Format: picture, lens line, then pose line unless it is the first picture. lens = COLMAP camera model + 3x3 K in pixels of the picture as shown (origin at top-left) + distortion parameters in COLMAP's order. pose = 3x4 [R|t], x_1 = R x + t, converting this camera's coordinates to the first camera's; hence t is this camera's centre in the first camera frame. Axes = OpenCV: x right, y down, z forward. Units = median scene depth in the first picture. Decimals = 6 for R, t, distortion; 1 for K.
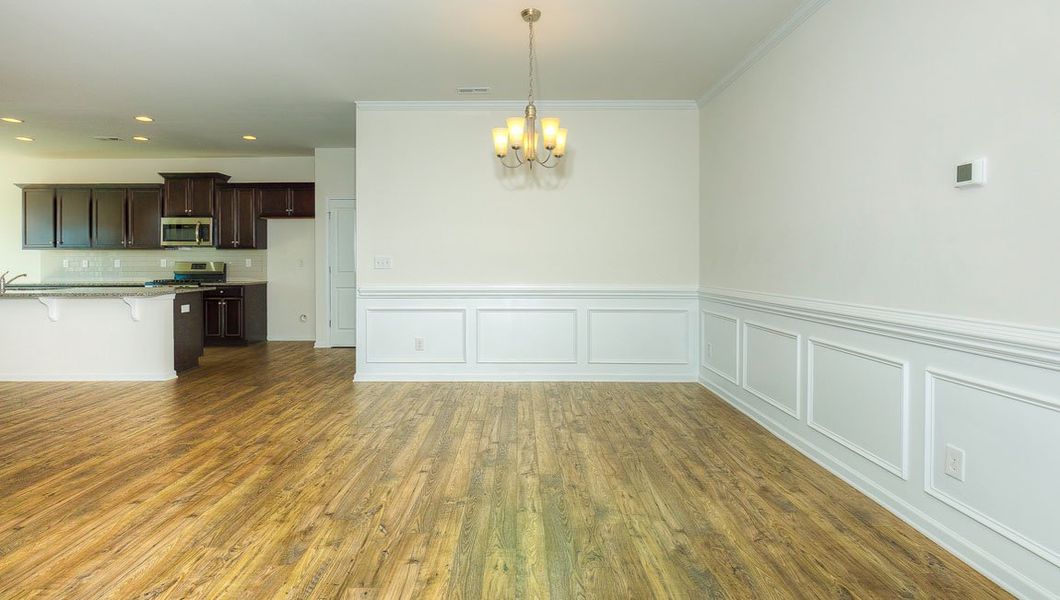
lens RADIAL K [[491.9, 0, 497.7], [0, 491.9, 259.4], [0, 0, 1]] dist [-0.003392, -0.000430]
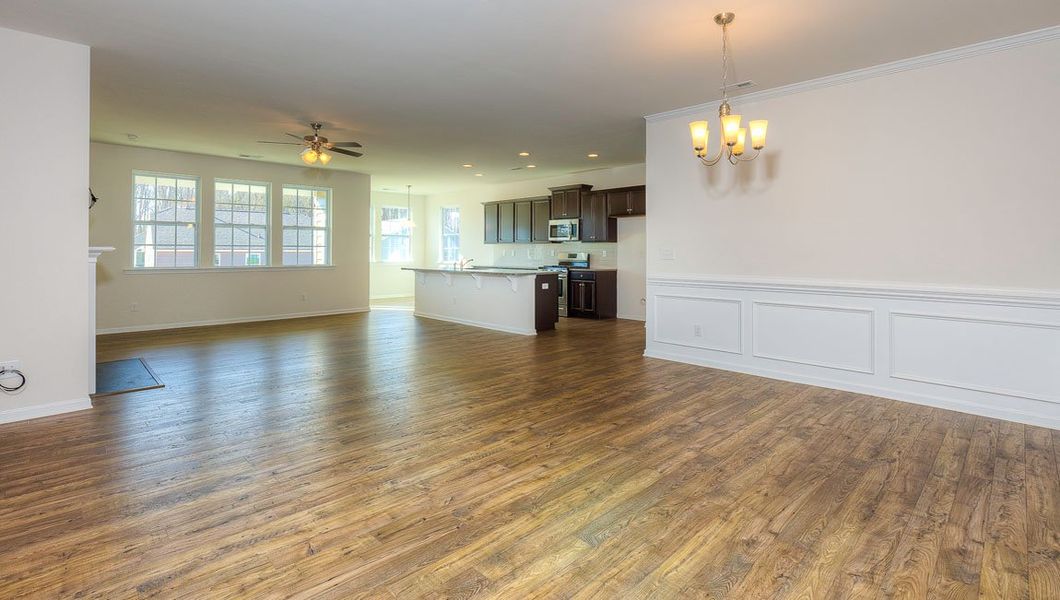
lens RADIAL K [[481.0, 0, 529.6], [0, 481.0, 244.2], [0, 0, 1]] dist [-0.000151, 0.000305]
pose [[0.717843, -0.005977, -0.696180, 0.284797], [-0.003497, 0.999920, -0.012190, -0.001722], [0.696197, 0.011185, 0.717764, -0.009884]]
